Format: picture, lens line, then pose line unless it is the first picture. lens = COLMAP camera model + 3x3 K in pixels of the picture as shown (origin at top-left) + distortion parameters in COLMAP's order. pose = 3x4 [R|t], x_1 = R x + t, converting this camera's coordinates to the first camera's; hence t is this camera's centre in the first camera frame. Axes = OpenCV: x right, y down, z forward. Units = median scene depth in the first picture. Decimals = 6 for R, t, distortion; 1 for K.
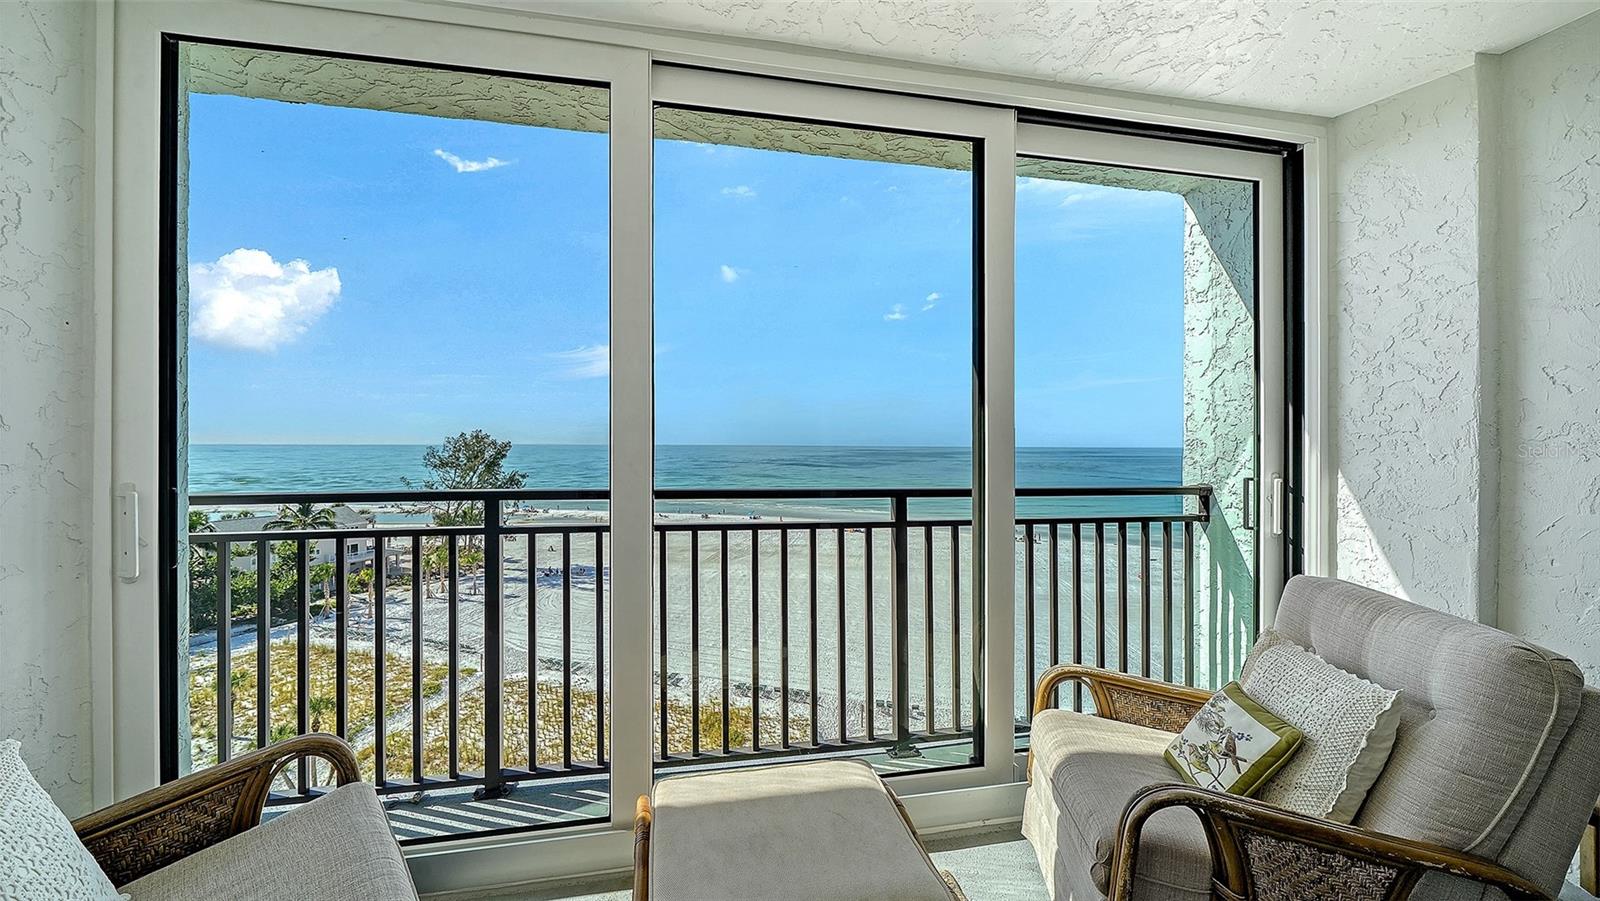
lens RADIAL K [[575.8, 0, 799.1], [0, 575.8, 480.4], [0, 0, 1]] dist [-0.011996, -0.000215]
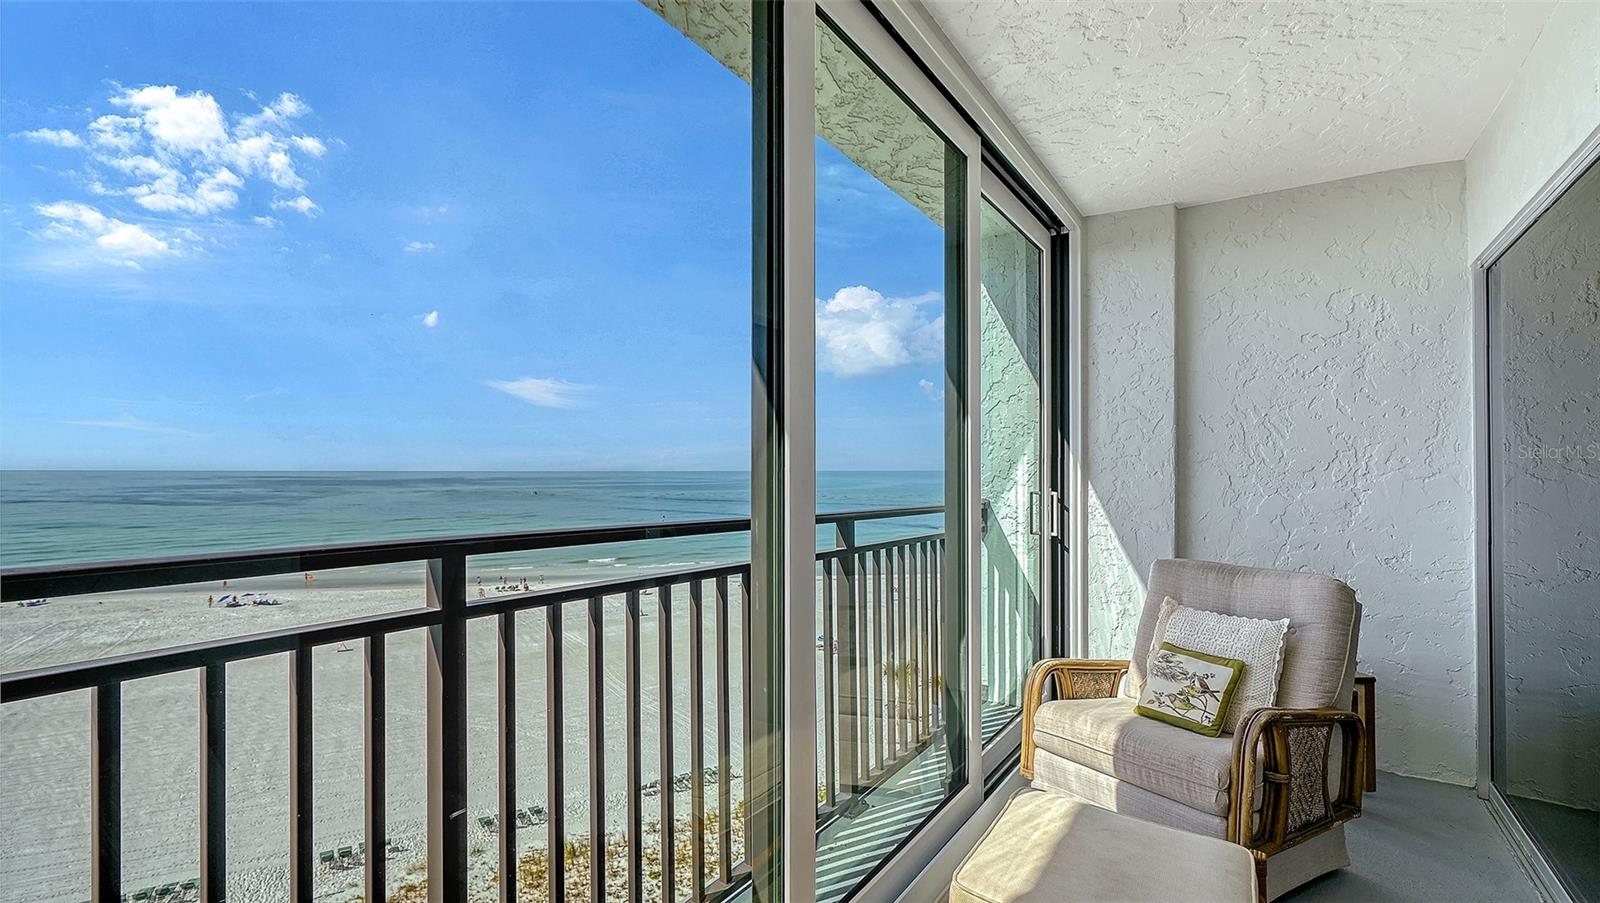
lens RADIAL K [[723.3, 0, 772.2], [0, 723.3, 506.9], [0, 0, 1]] dist [0.001566, 0.000254]
pose [[0.717466, -0.035006, 0.695714, -0.785813], [0.042569, 0.999073, 0.006370, -0.006791], [-0.695292, 0.025046, 0.718291, 0.319587]]
